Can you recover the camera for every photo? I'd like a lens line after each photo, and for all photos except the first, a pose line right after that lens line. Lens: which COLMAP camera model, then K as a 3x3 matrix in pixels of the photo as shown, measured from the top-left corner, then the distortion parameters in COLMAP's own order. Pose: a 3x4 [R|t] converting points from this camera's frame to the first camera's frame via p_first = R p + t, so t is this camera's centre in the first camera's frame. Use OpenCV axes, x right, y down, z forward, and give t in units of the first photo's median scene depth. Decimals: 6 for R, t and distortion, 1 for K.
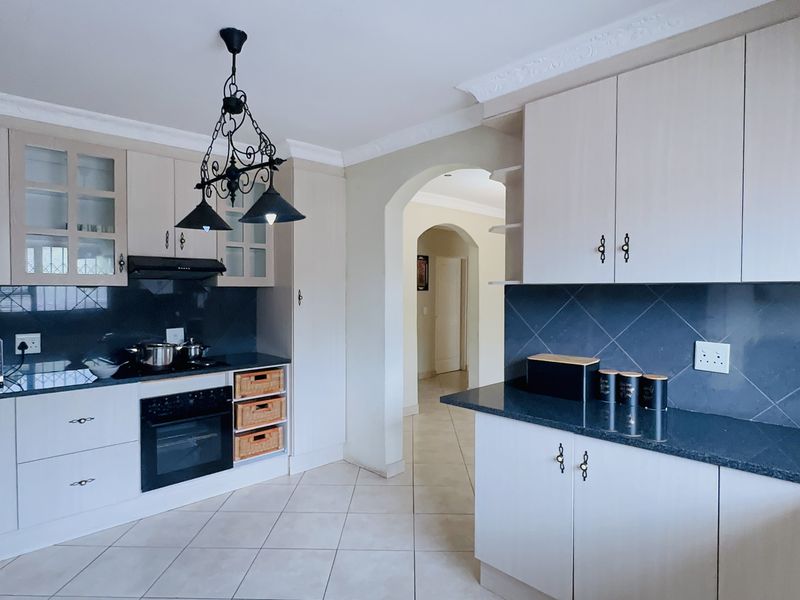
lens RADIAL K [[467.5, 0, 398.8], [0, 467.5, 297.2], [0, 0, 1]] dist [-0.016258, 0.001195]
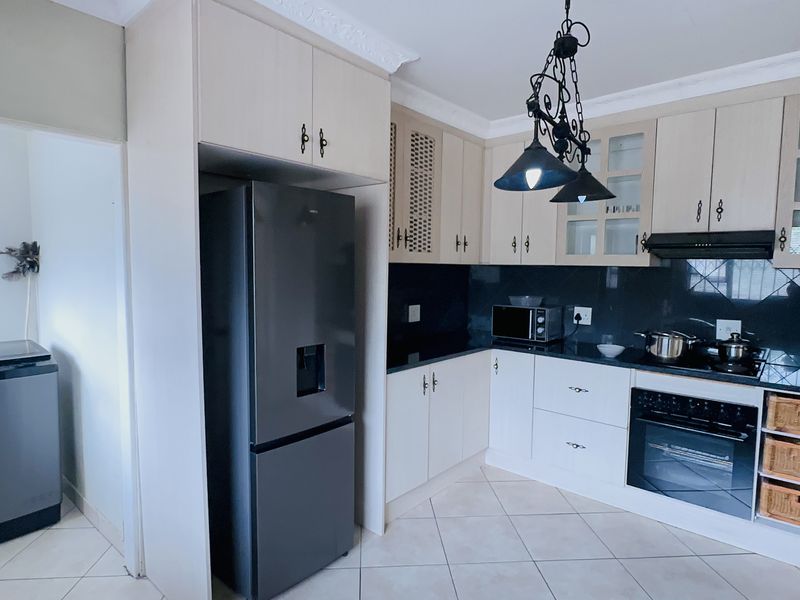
lens RADIAL K [[467.5, 0, 394.9], [0, 467.5, 300.2], [0, 0, 1]] dist [-0.016258, 0.001195]
pose [[0.087249, 0.072862, -0.993518, 0.364189], [-0.040058, 0.996772, 0.069583, -0.001182], [0.995381, 0.033728, 0.089887, 0.491680]]
